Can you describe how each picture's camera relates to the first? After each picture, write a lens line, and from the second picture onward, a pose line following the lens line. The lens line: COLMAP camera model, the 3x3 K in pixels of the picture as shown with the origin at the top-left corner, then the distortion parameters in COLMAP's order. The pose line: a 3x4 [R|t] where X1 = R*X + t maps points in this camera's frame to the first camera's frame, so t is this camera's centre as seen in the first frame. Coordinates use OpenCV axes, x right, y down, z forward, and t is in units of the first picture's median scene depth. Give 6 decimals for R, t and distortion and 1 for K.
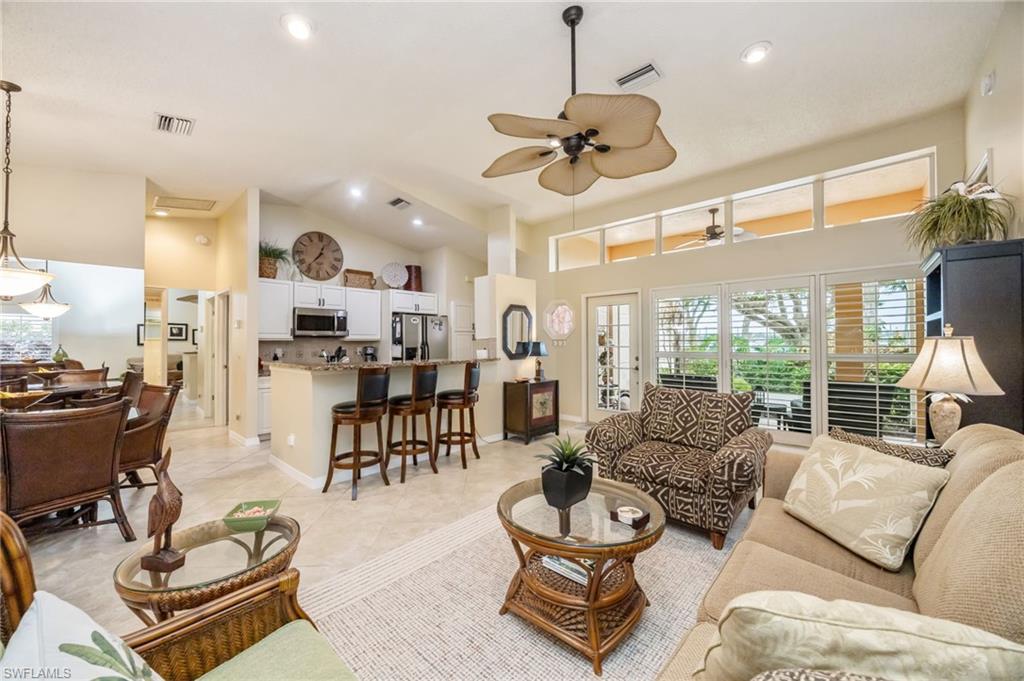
lens RADIAL K [[387.3, 0, 509.9], [0, 387.3, 341.4], [0, 0, 1]] dist [-0.001686, -0.000091]
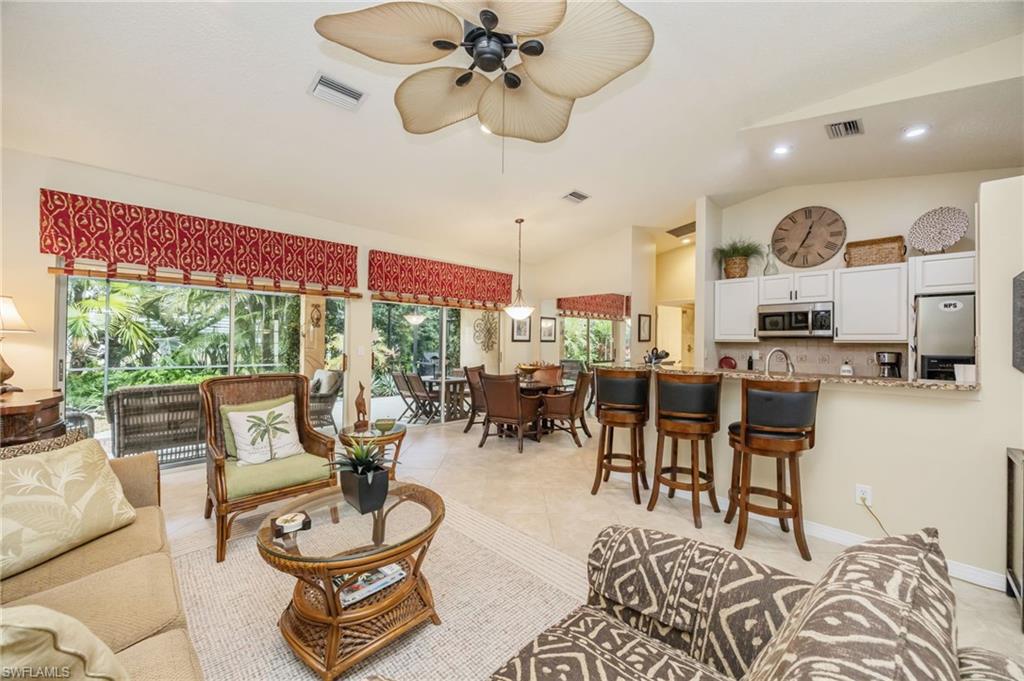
lens RADIAL K [[396.7, 0, 529.0], [0, 396.7, 338.6], [0, 0, 1]] dist [0.023104, -0.000072]
pose [[-0.042143, 0.000028, -0.999112, 0.371565], [-0.006787, 0.999977, 0.000314, -0.005801], [0.999089, 0.006794, -0.042142, 0.464516]]
